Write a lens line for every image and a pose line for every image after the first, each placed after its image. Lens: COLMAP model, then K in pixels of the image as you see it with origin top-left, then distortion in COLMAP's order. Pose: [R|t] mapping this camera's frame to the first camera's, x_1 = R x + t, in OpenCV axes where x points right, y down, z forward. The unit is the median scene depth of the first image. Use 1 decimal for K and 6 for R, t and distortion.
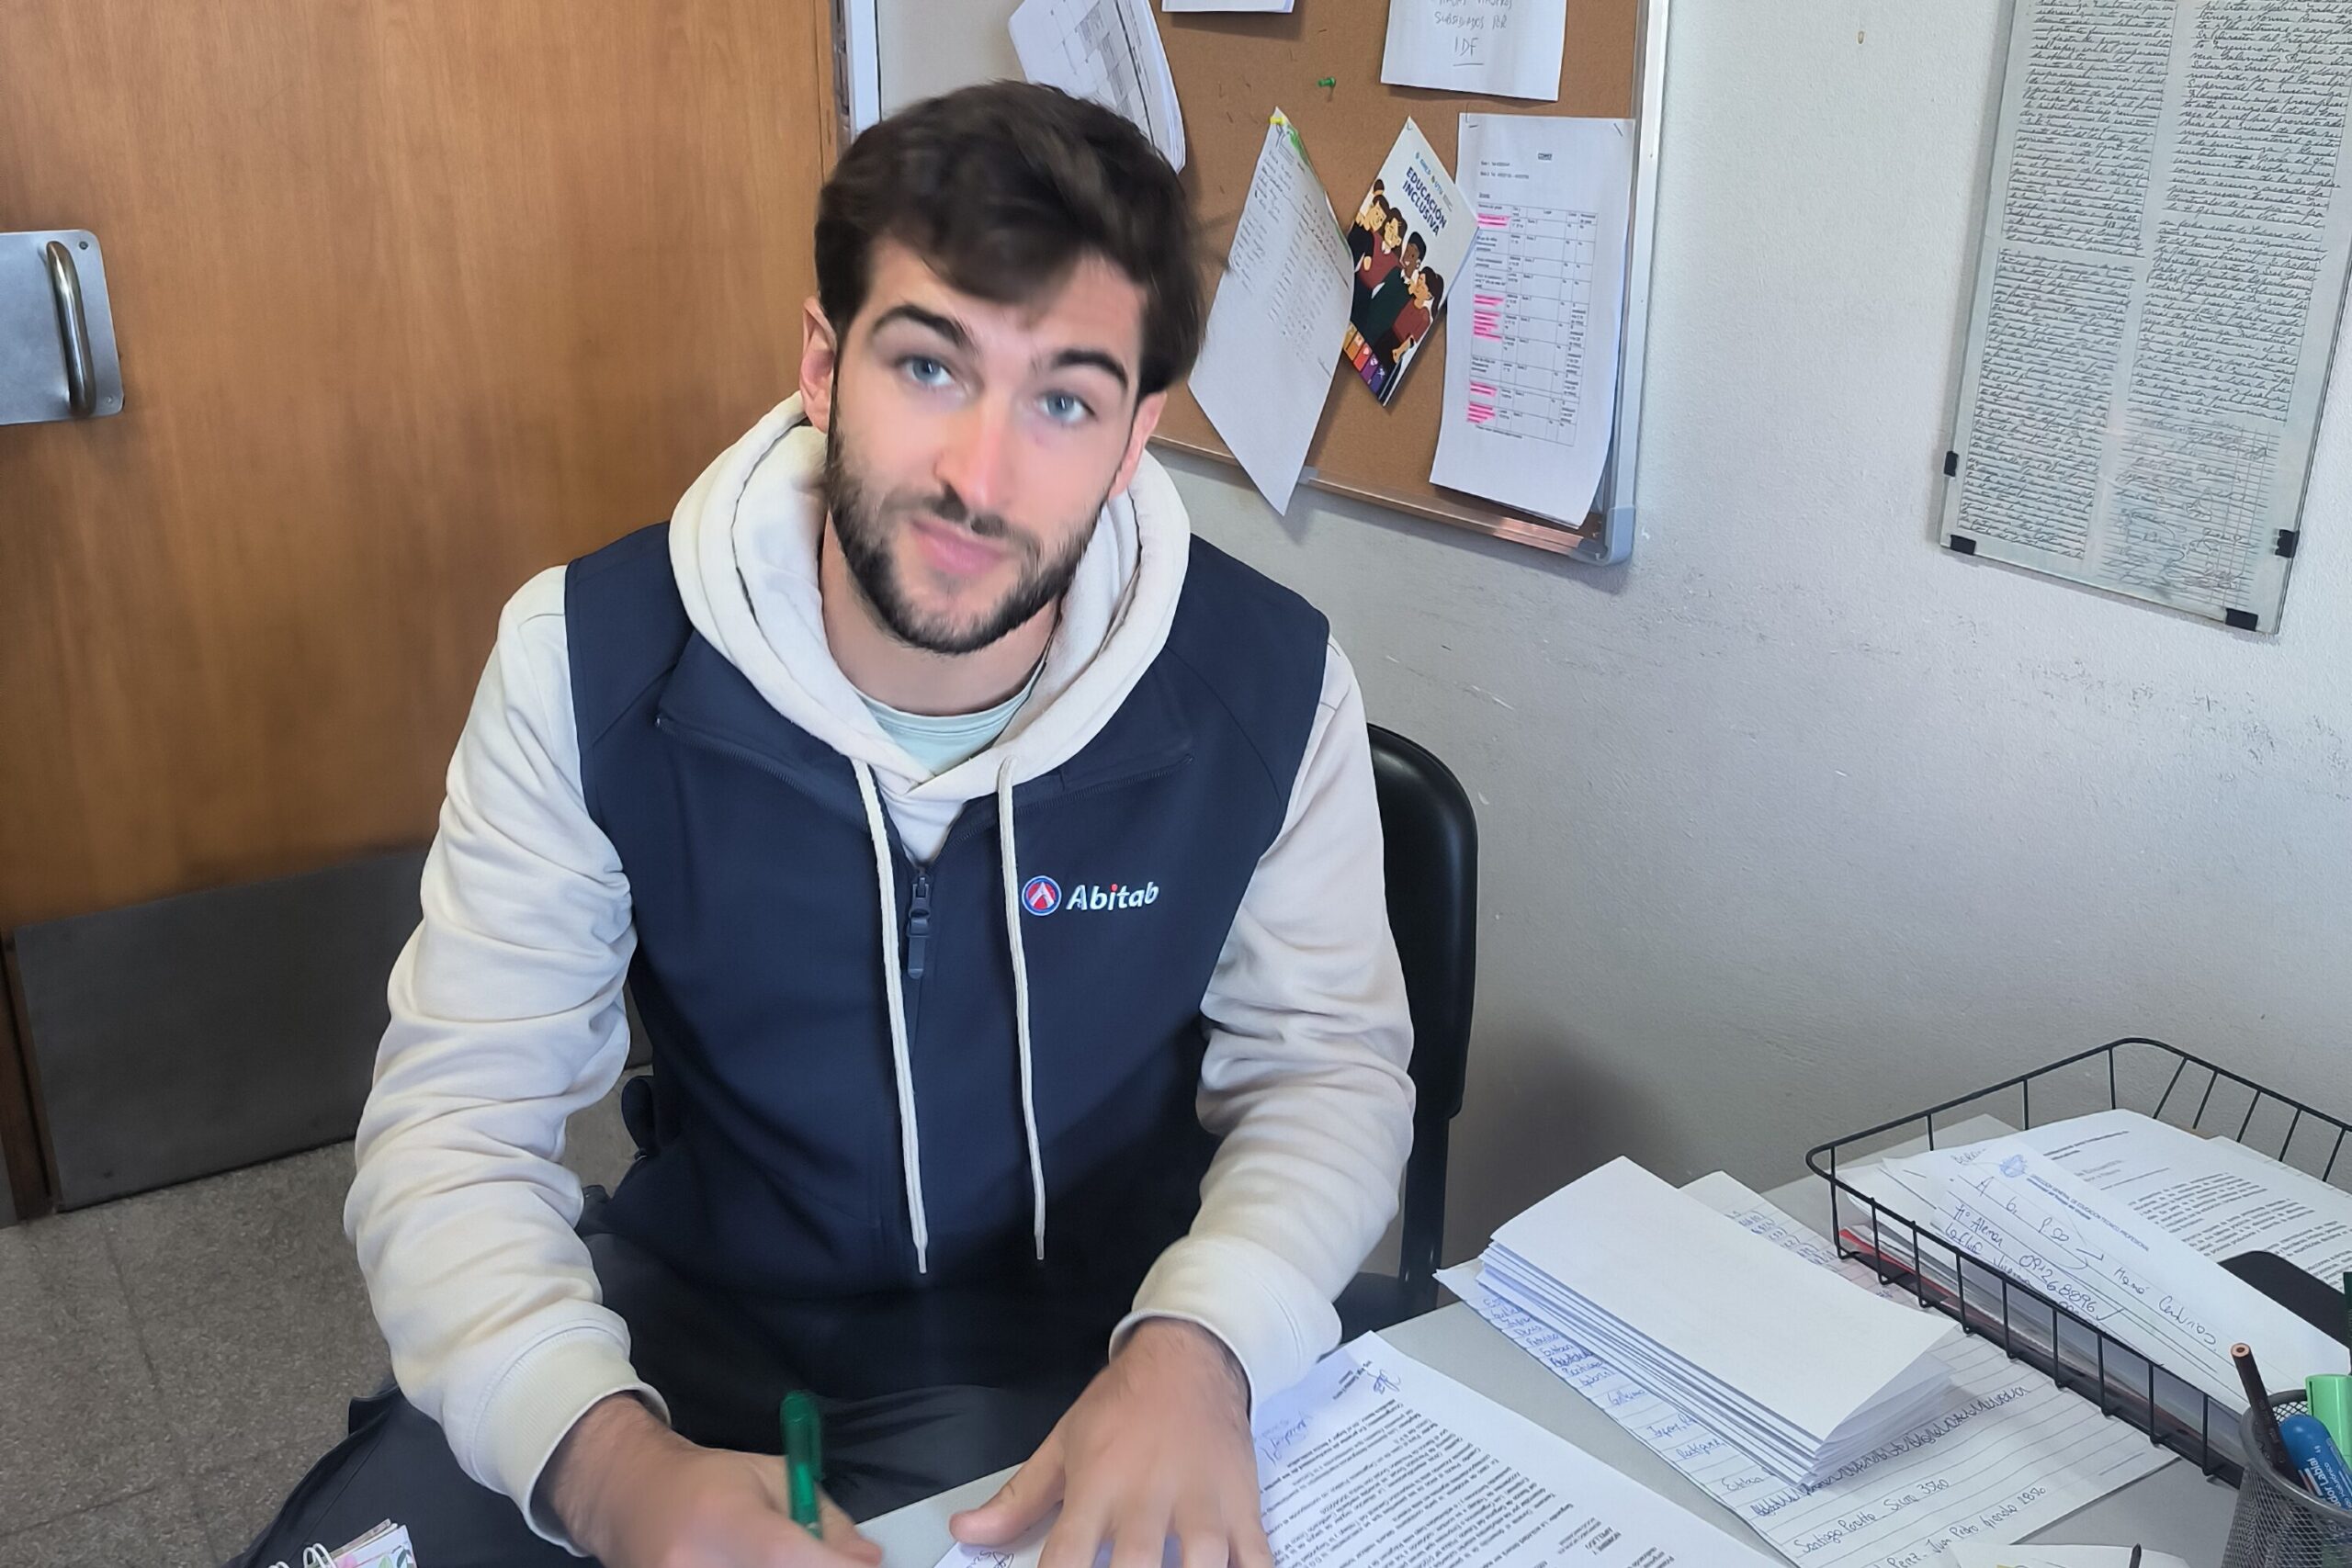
lens RADIAL K [[2112.9, 0, 1250.1], [0, 2112.9, 828.3], [0, 0, 1]] dist [0.082972, -0.181872]
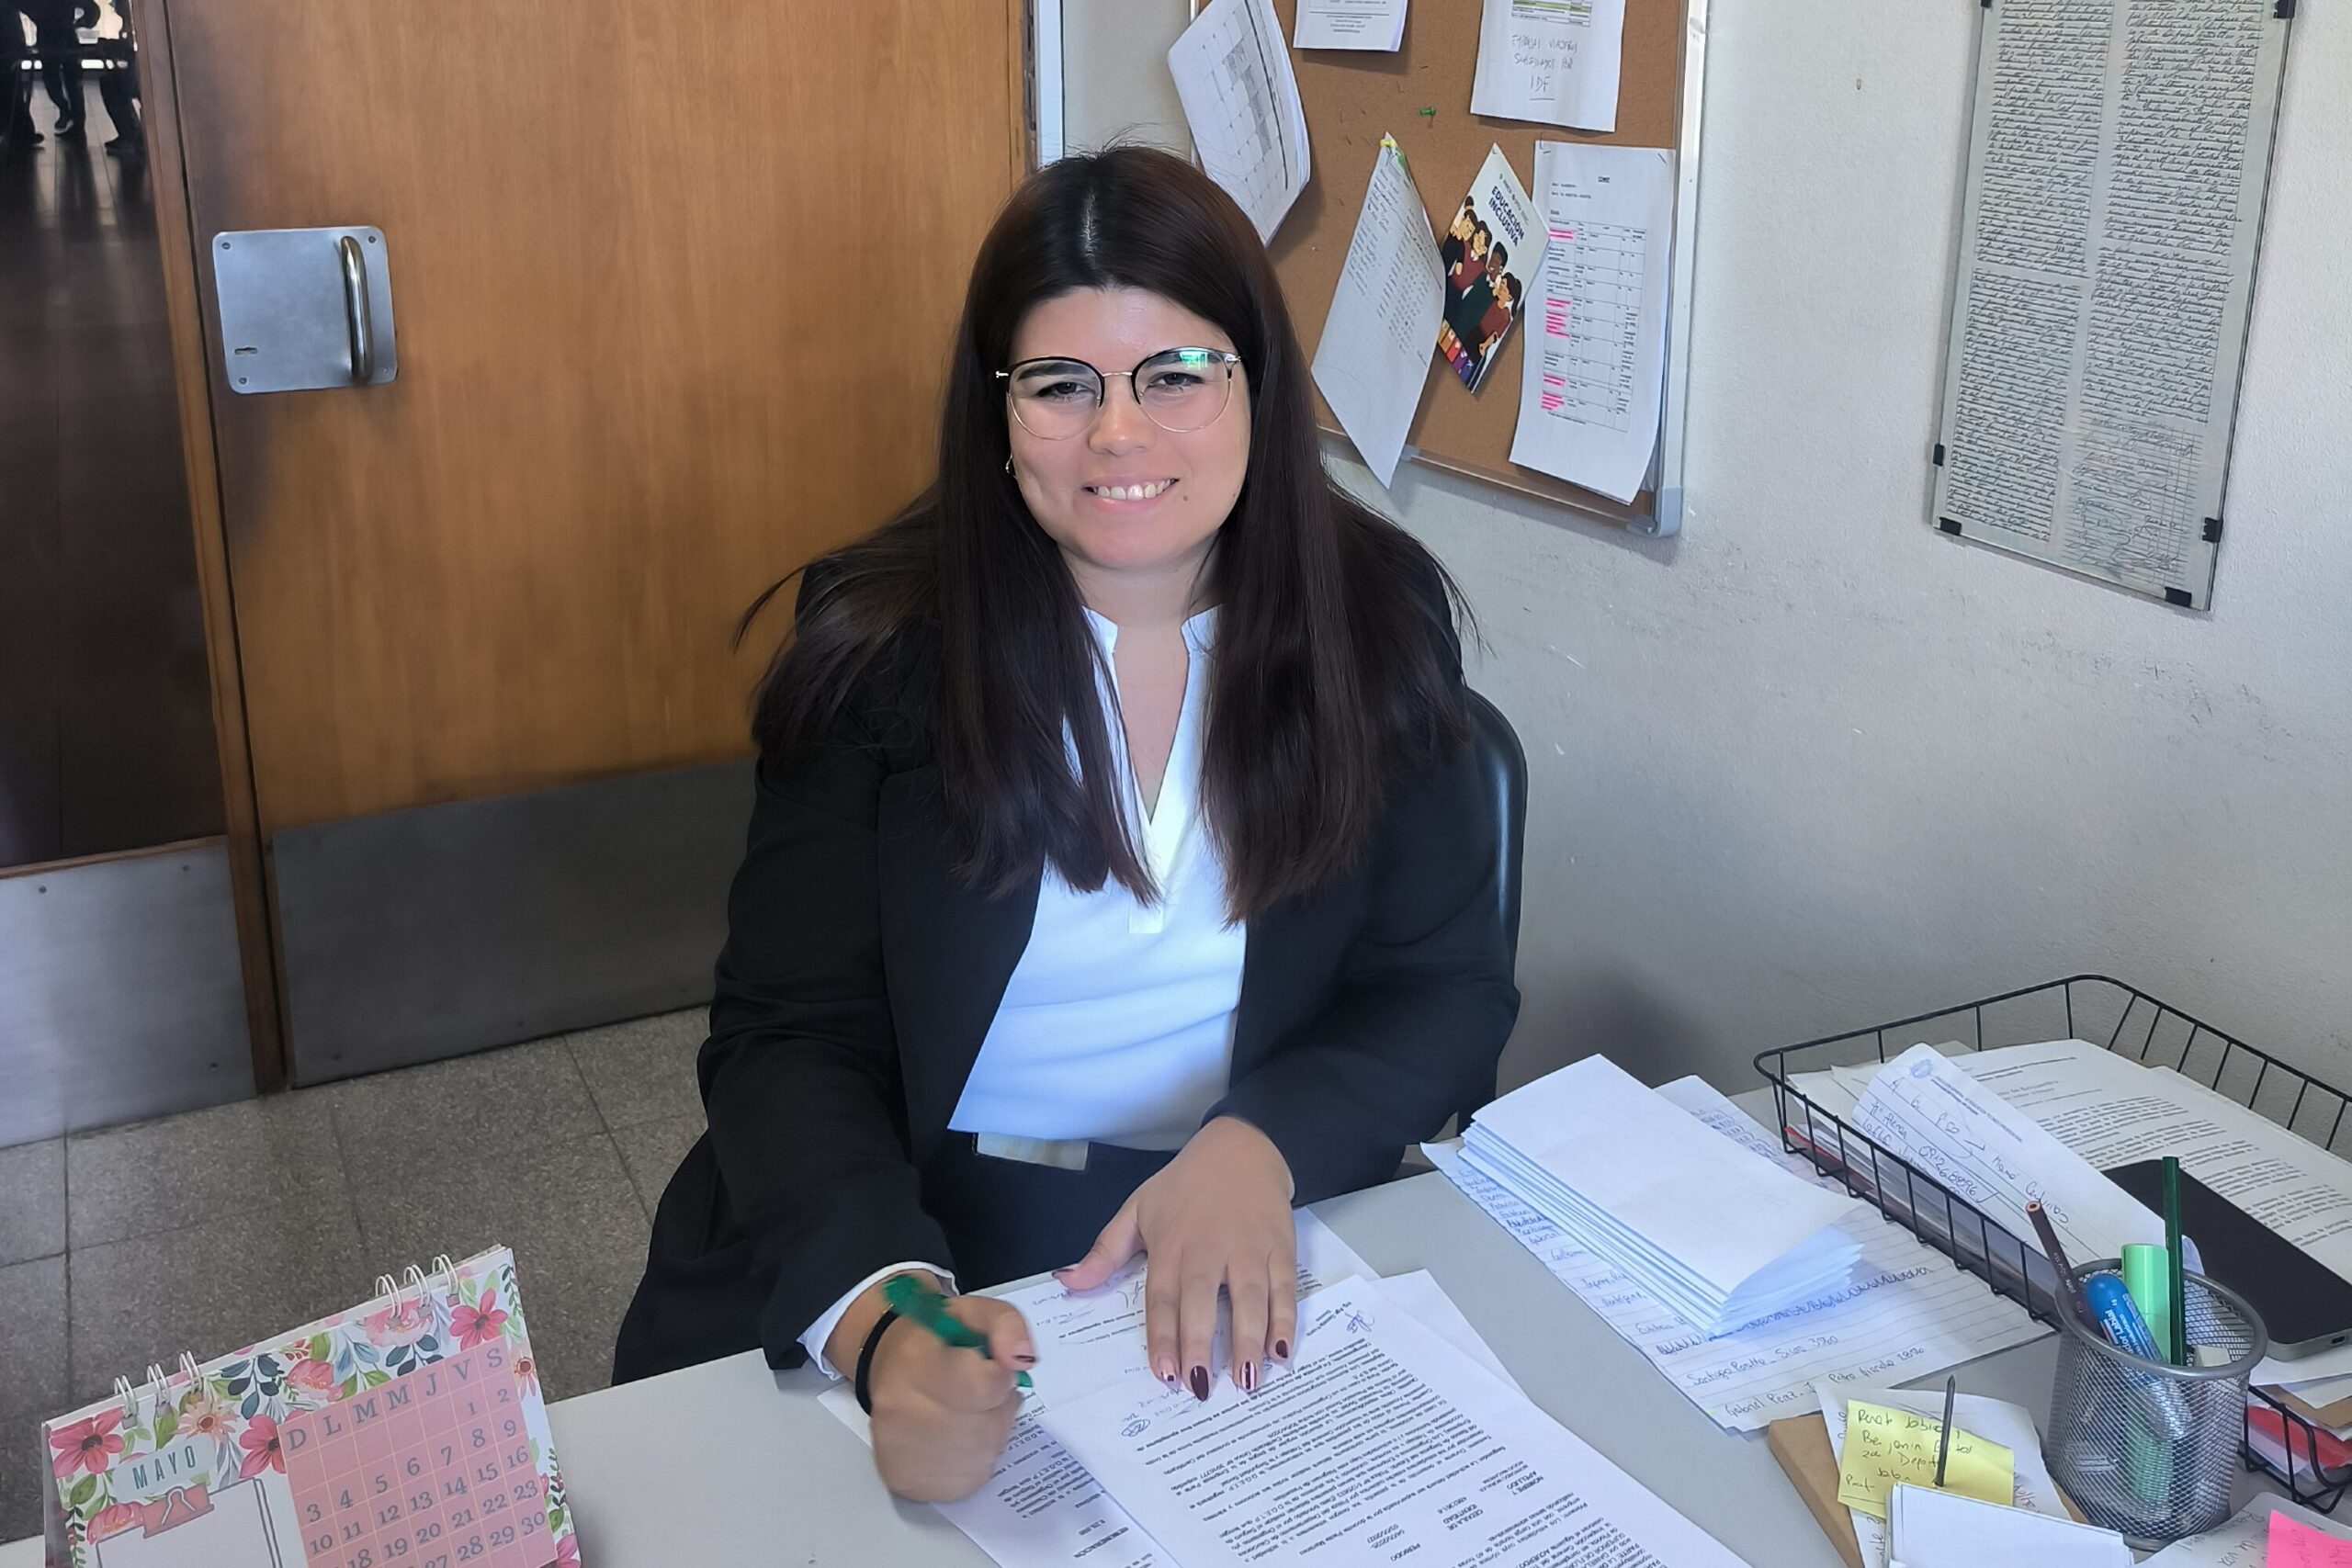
lens RADIAL K [[2151.8, 0, 1241.8], [0, 2151.8, 599.8], [0, 0, 1]] dist [0.109530, -0.271738]
pose [[0.993421, 0.022339, -0.112322, 0.080426], [-0.032719, 0.995273, -0.091442, 0.017995], [0.109748, 0.094515, 0.989455, -0.137901]]
